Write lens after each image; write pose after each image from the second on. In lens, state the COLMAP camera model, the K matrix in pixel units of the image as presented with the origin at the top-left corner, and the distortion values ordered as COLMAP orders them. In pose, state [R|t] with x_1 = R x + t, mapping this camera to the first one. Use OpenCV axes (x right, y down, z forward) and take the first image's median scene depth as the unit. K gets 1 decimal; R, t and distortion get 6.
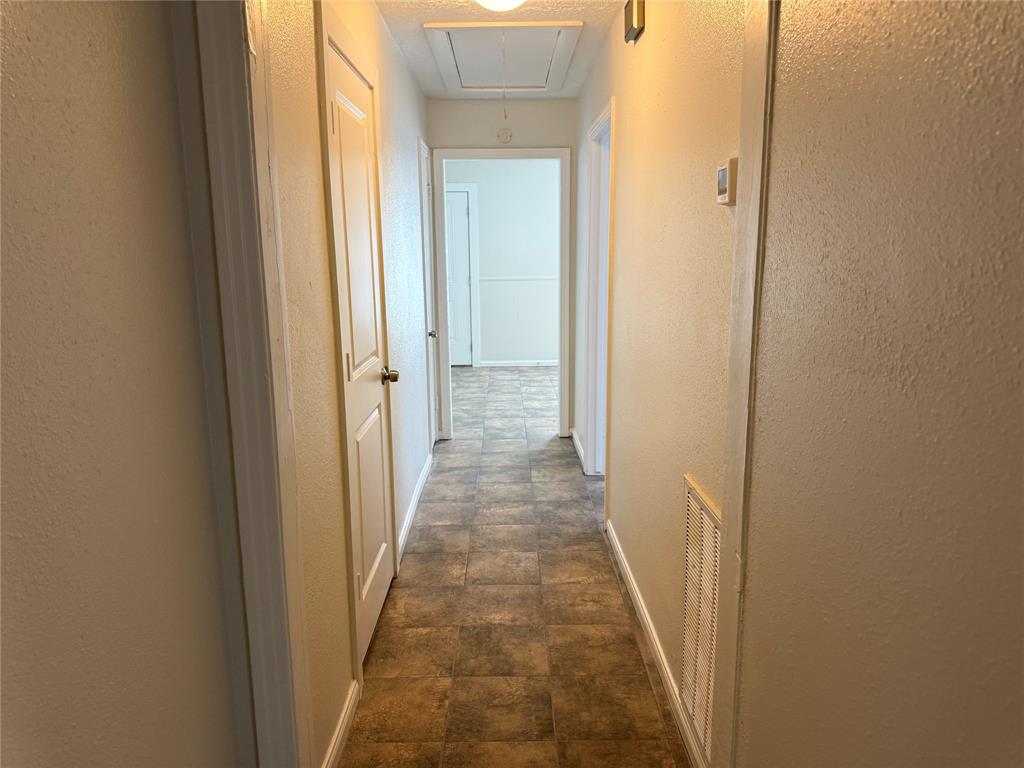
lens RADIAL K [[723.0, 0, 513.1], [0, 723.0, 384.1], [0, 0, 1]] dist [0.038611, -0.042788]
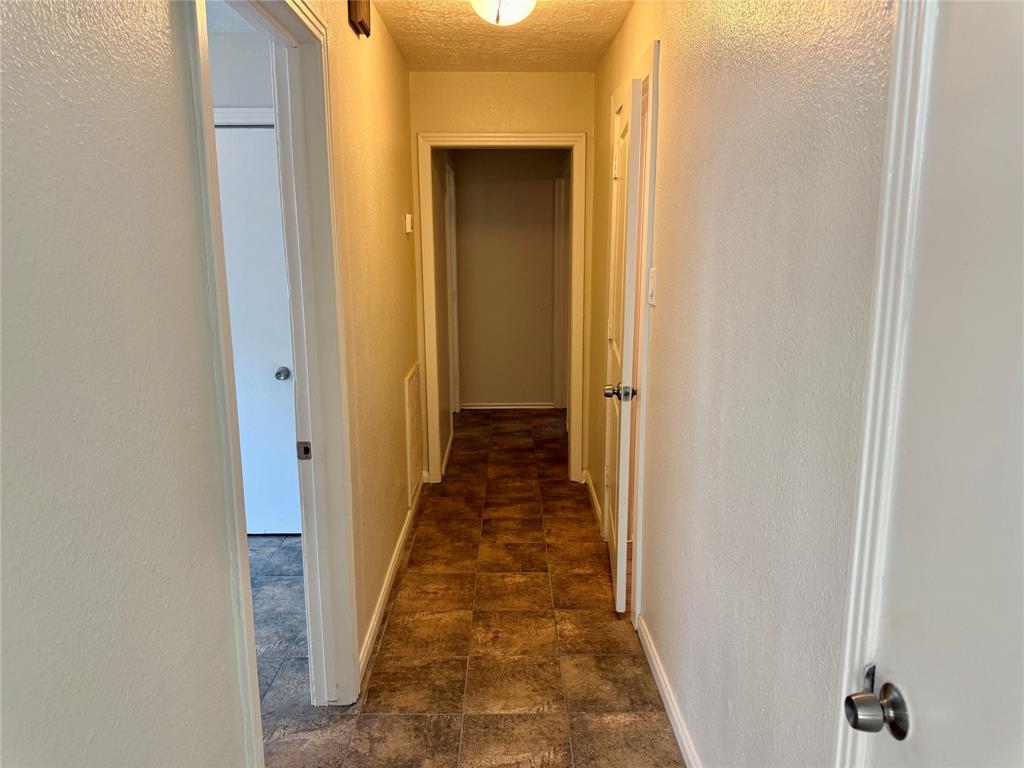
lens RADIAL K [[723.0, 0, 513.2], [0, 723.0, 383.2], [0, 0, 1]] dist [0.038611, -0.042788]
pose [[-0.999992, 0.003914, 0.001223, -0.017084], [0.004087, 0.927375, 0.374111, -0.382207], [0.000330, 0.374113, -0.927383, 1.902974]]
